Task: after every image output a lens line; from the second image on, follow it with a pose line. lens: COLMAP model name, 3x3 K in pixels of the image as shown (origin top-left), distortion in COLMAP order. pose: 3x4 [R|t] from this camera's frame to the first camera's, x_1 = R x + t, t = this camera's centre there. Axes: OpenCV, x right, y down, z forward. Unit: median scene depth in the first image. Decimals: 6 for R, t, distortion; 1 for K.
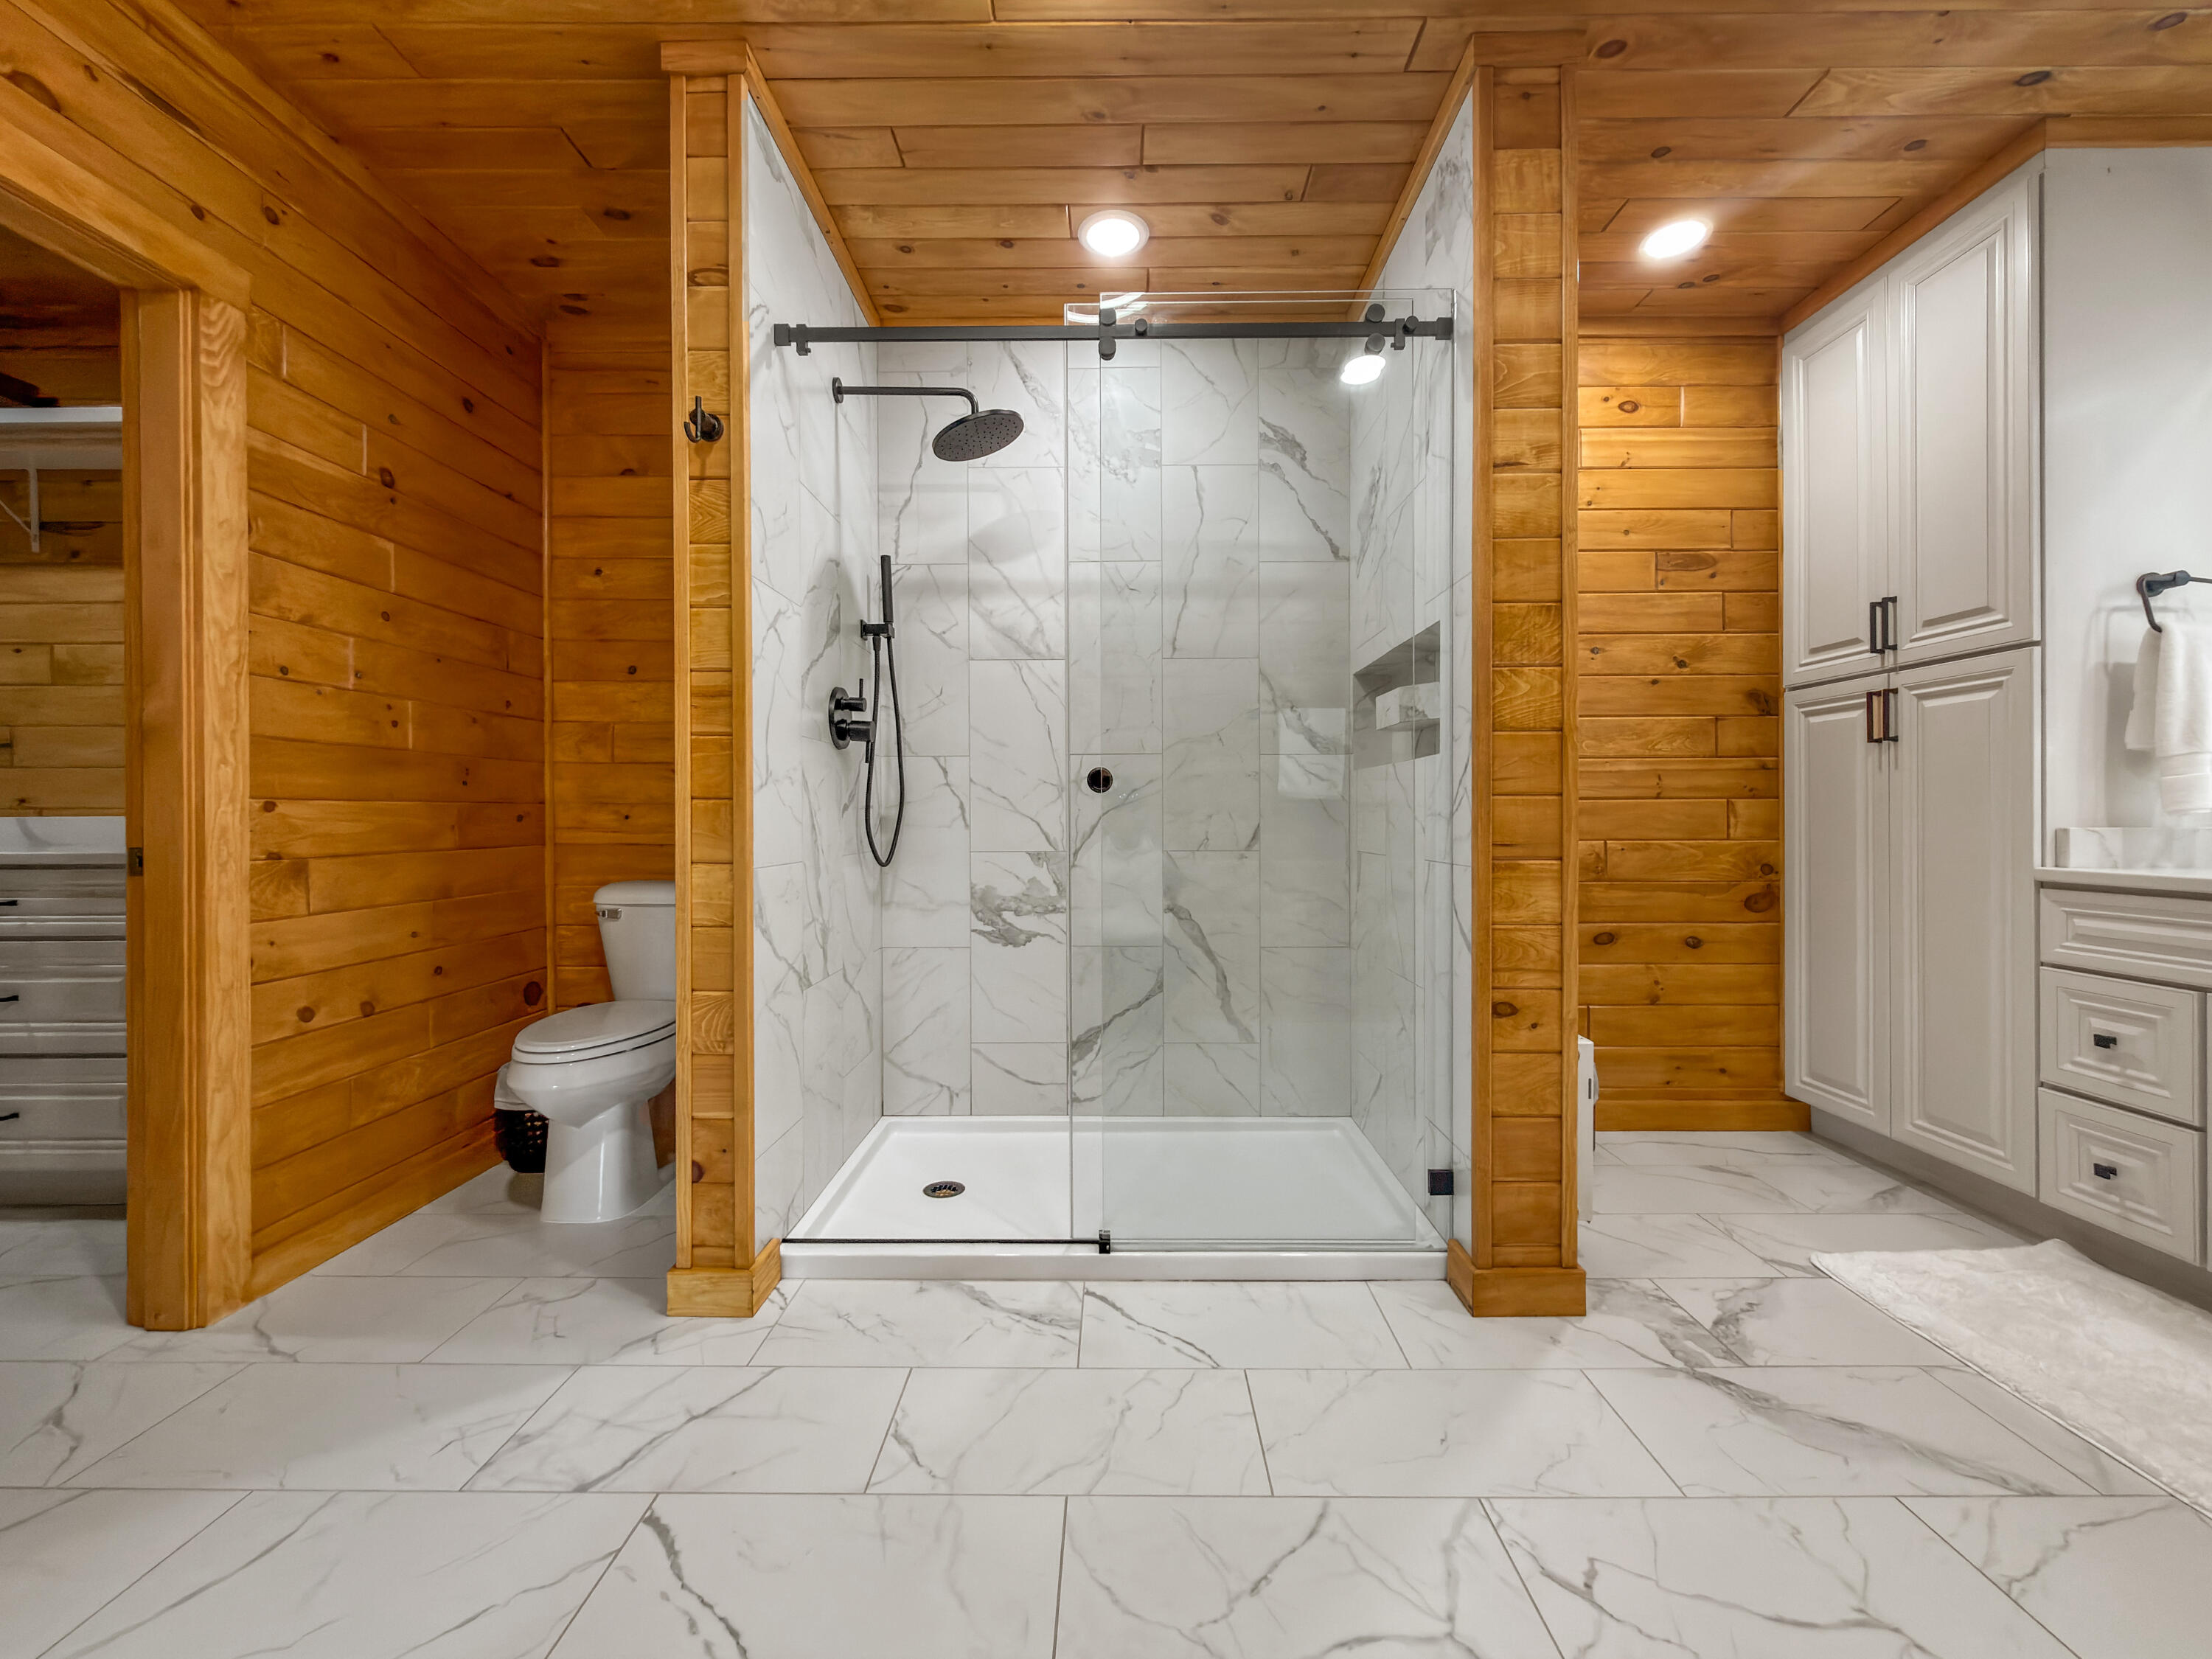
lens RADIAL K [[893.1, 0, 1109.5], [0, 893.1, 818.6], [0, 0, 1]] dist [-0.001206, 0.000292]
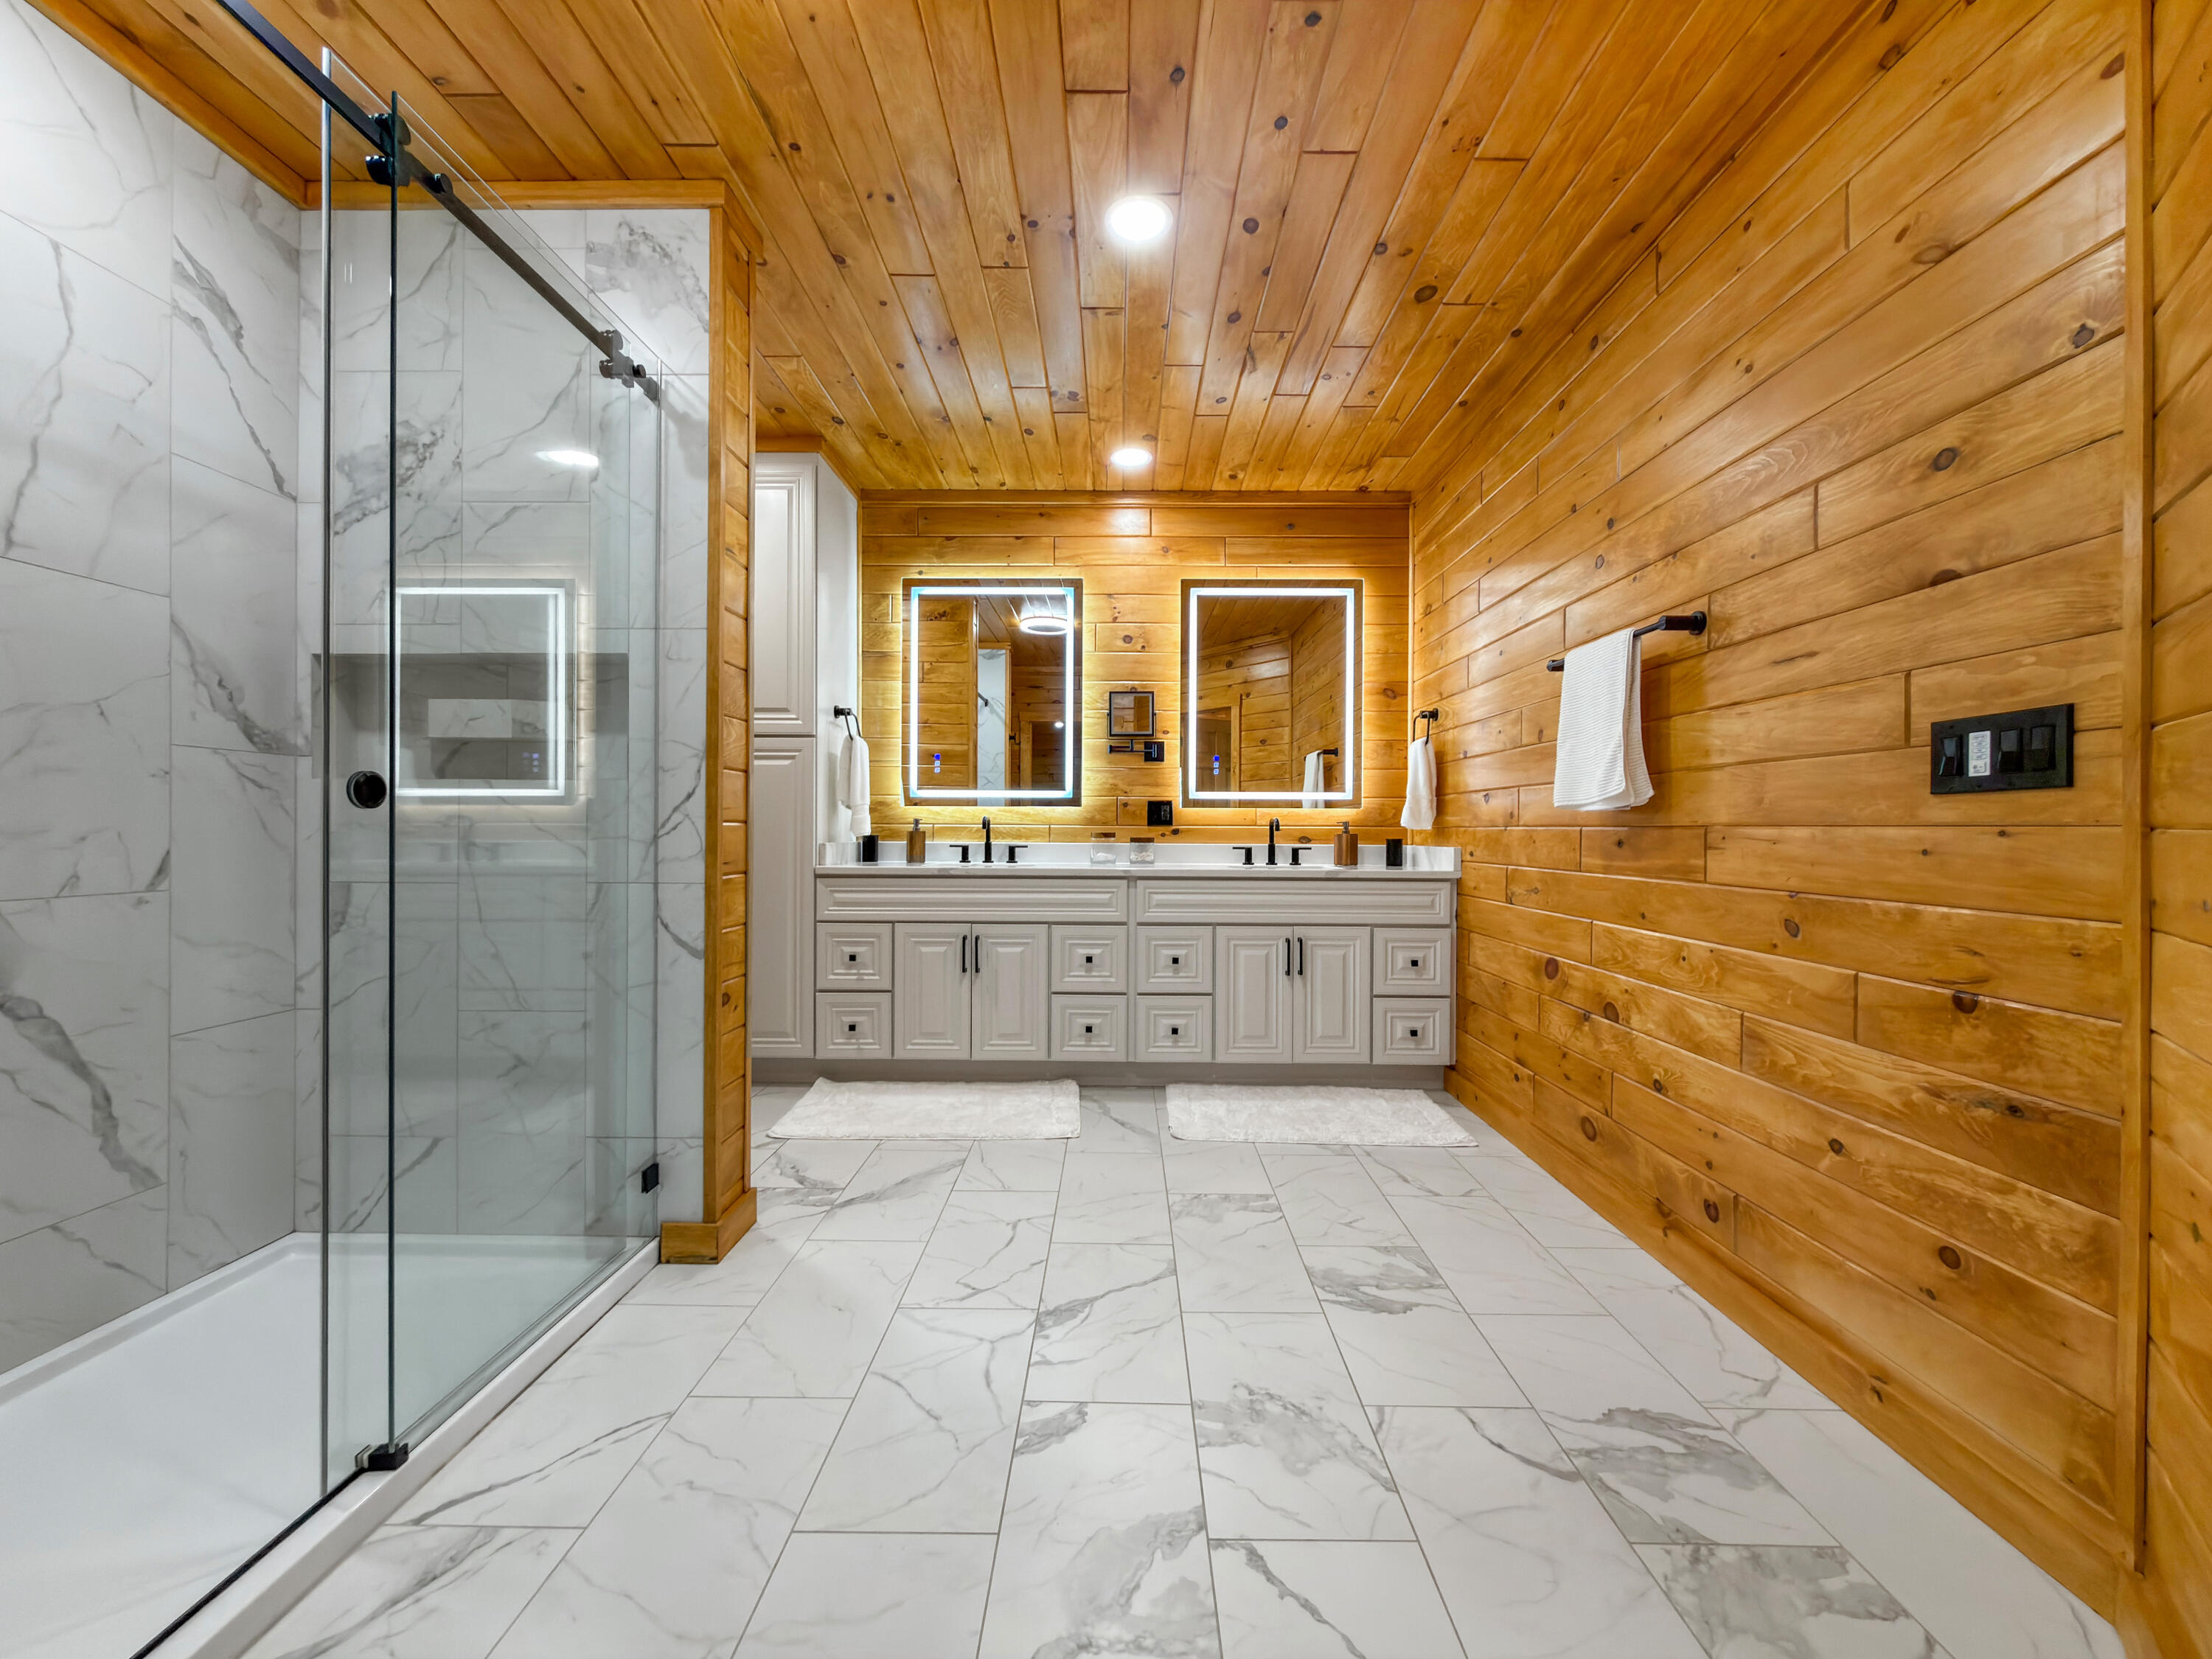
lens RADIAL K [[884.4, 0, 1111.6], [0, 884.4, 831.4], [0, 0, 1]] dist [0.000204, -0.000037]
pose [[0.001308, 0.001386, 0.999998, -0.695134], [-0.001623, 0.999998, -0.001384, -0.011476], [-0.999998, -0.001621, 0.001310, 0.436372]]
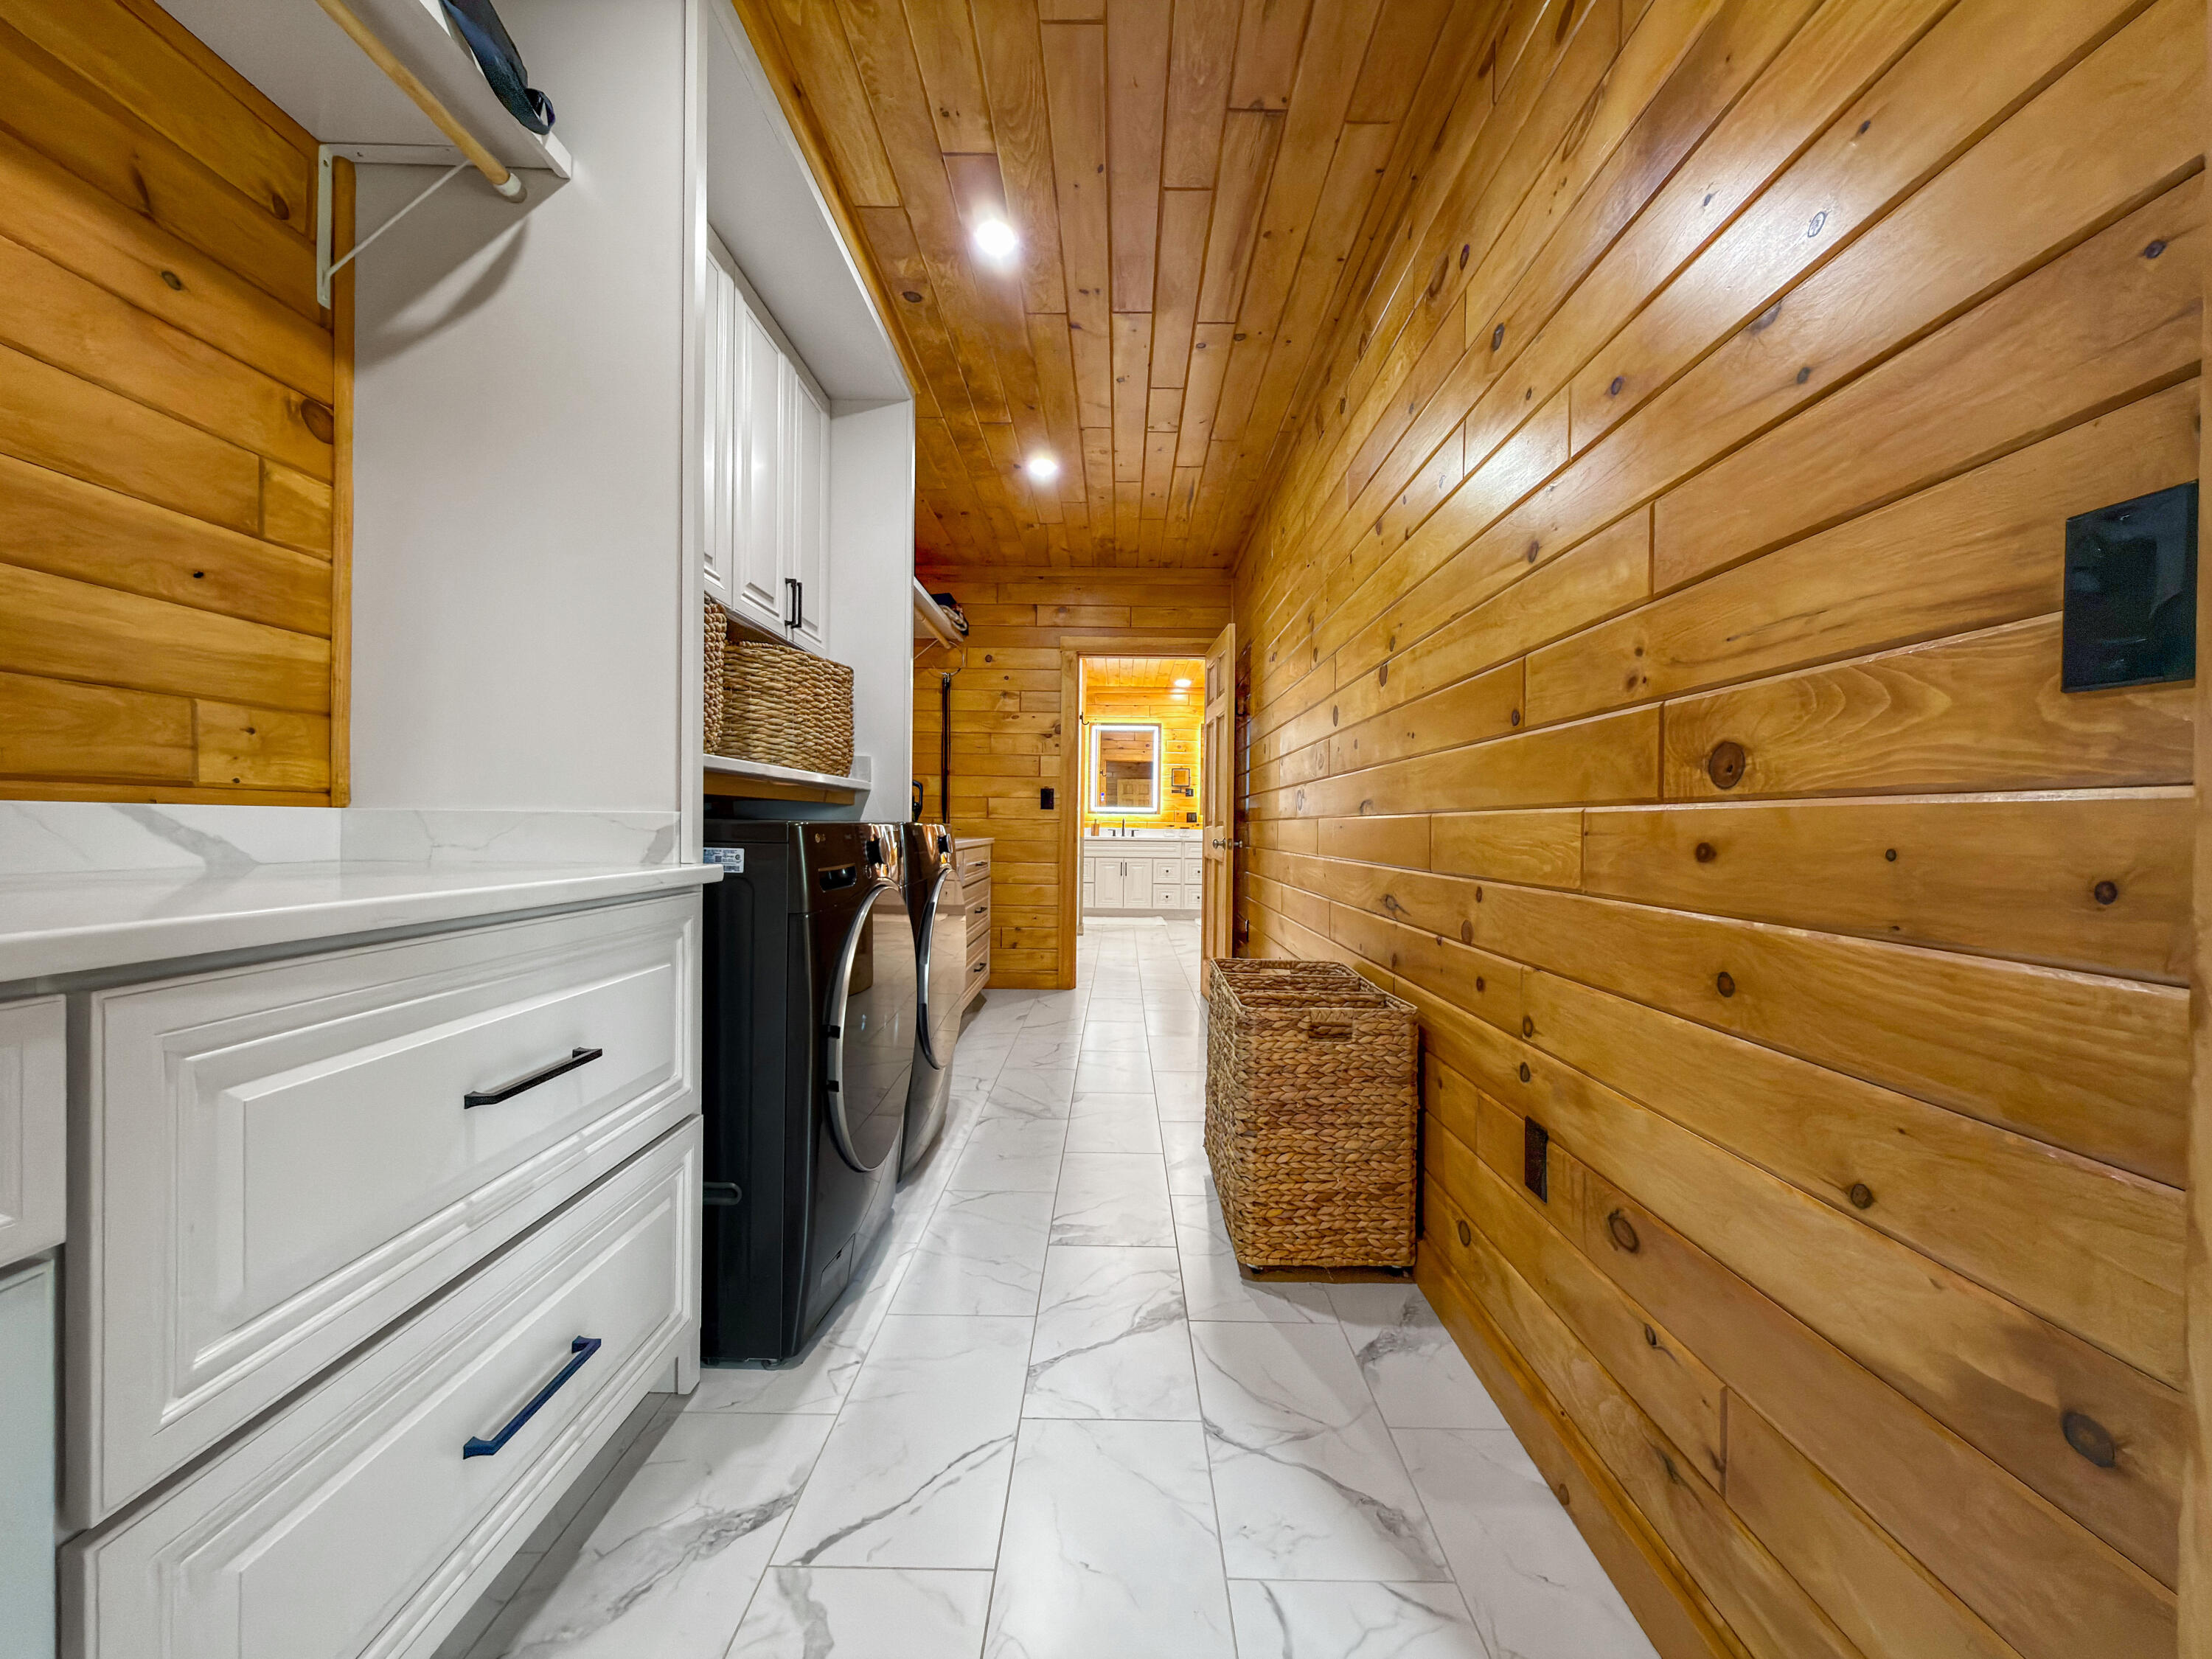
lens RADIAL K [[884.4, 0, 1111.6], [0, 884.4, 831.4], [0, 0, 1]] dist [0.000204, -0.000037]
pose [[0.002421, -0.003391, 0.999991, -3.724537], [-0.009963, 0.999945, 0.003415, 0.010758], [-0.999947, -0.009971, 0.002387, 0.775128]]
